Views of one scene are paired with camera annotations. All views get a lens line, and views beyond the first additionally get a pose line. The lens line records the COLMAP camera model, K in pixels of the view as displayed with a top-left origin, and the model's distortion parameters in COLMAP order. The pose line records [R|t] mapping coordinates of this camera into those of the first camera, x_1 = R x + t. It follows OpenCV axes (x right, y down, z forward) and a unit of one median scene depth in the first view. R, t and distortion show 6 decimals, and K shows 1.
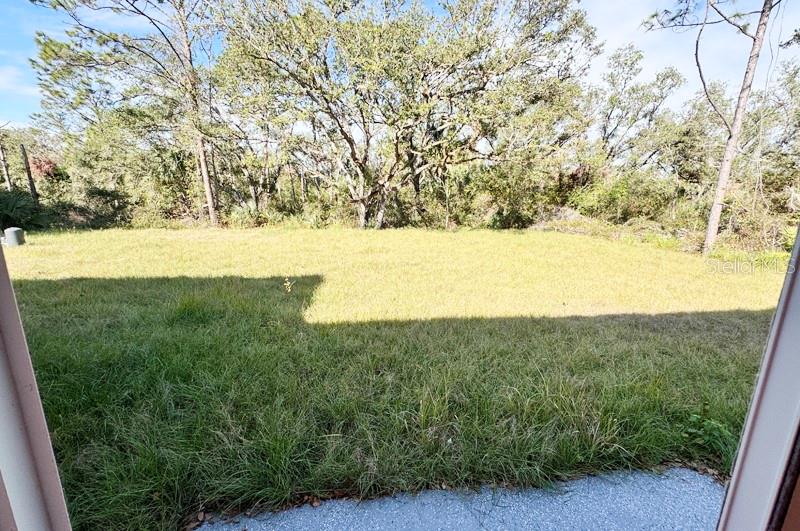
lens RADIAL K [[336.8, 0, 401.2], [0, 336.8, 265.4], [0, 0, 1]] dist [-0.001020, 0.000039]
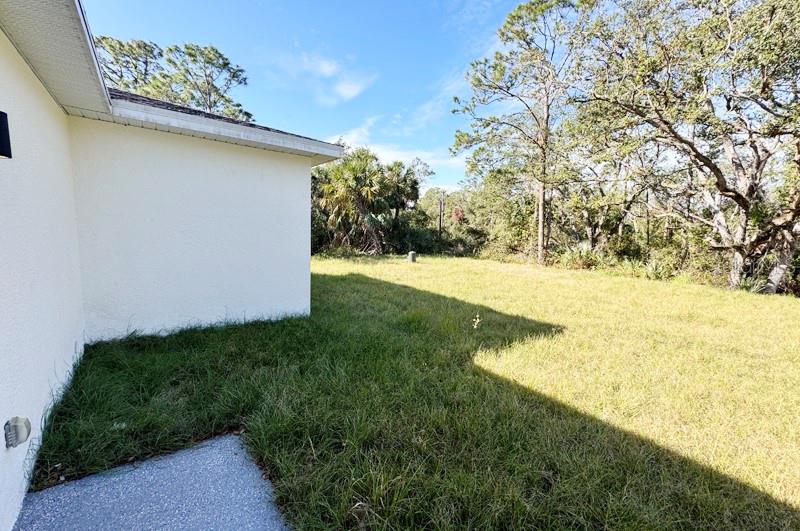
lens RADIAL K [[327.6, 0, 400.0], [0, 327.6, 265.5], [0, 0, 1]] dist [-0.000861, 0.000062]
pose [[0.494656, 0.102475, -0.863026, 0.122672], [-0.200604, 0.979672, 0.001347, -0.020282], [0.845620, 0.172460, 0.505157, 0.086640]]
